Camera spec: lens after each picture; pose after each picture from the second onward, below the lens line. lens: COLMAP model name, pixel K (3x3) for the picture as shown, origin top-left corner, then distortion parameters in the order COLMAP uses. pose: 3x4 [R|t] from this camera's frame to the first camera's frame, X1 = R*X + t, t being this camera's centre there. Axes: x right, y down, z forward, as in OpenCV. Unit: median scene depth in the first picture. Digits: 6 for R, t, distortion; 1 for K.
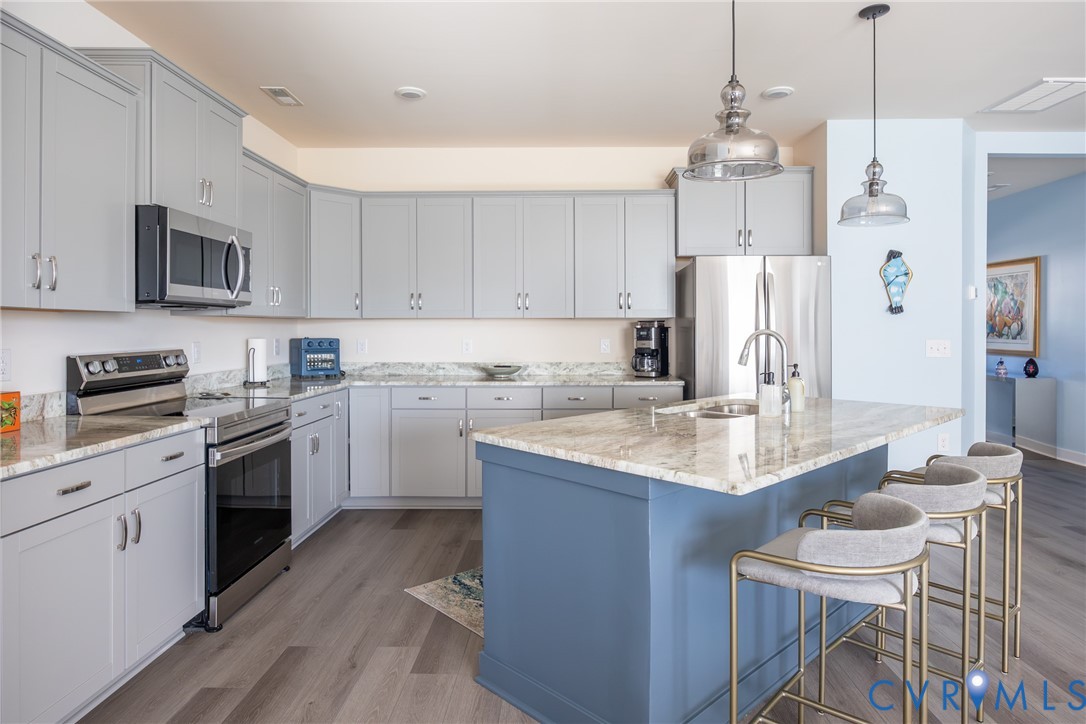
lens RADIAL K [[649.5, 0, 567.8], [0, 649.5, 333.5], [0, 0, 1]] dist [0.000557, -0.000056]
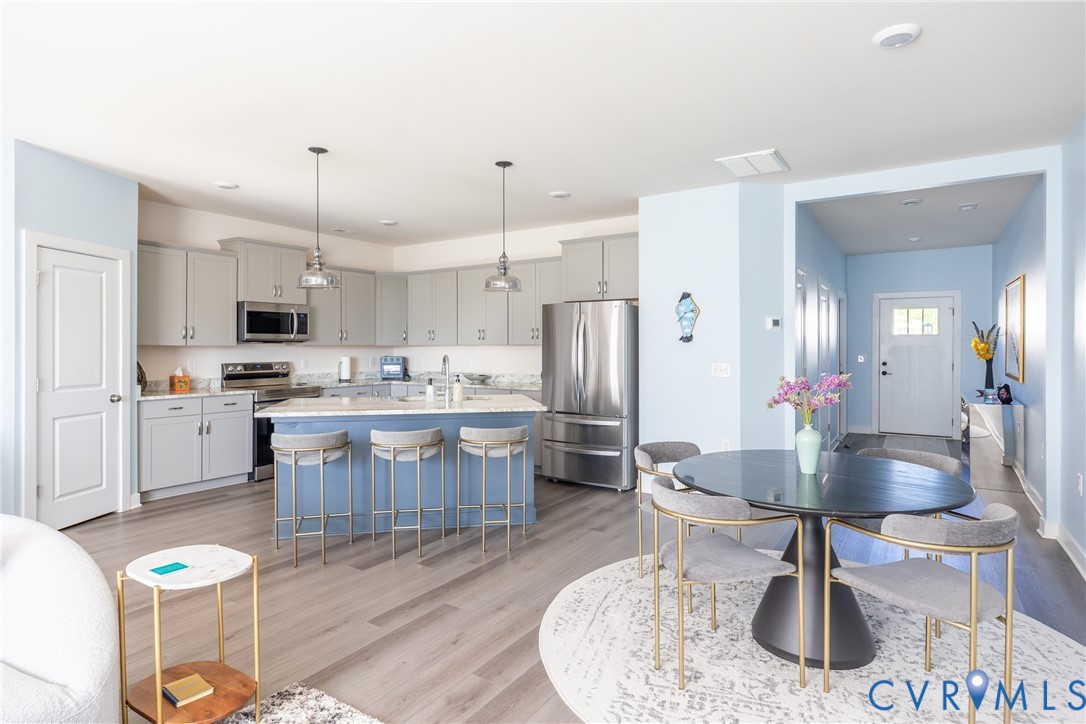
lens RADIAL K [[601.3, 0, 543.2], [0, 601.3, 364.2], [0, 0, 1]] dist [0.017176, -0.000055]
pose [[0.841511, 0.015061, -0.540031, 0.849946], [-0.003760, 0.999750, 0.022023, -0.009915], [0.540227, -0.016502, 0.841357, -0.153272]]
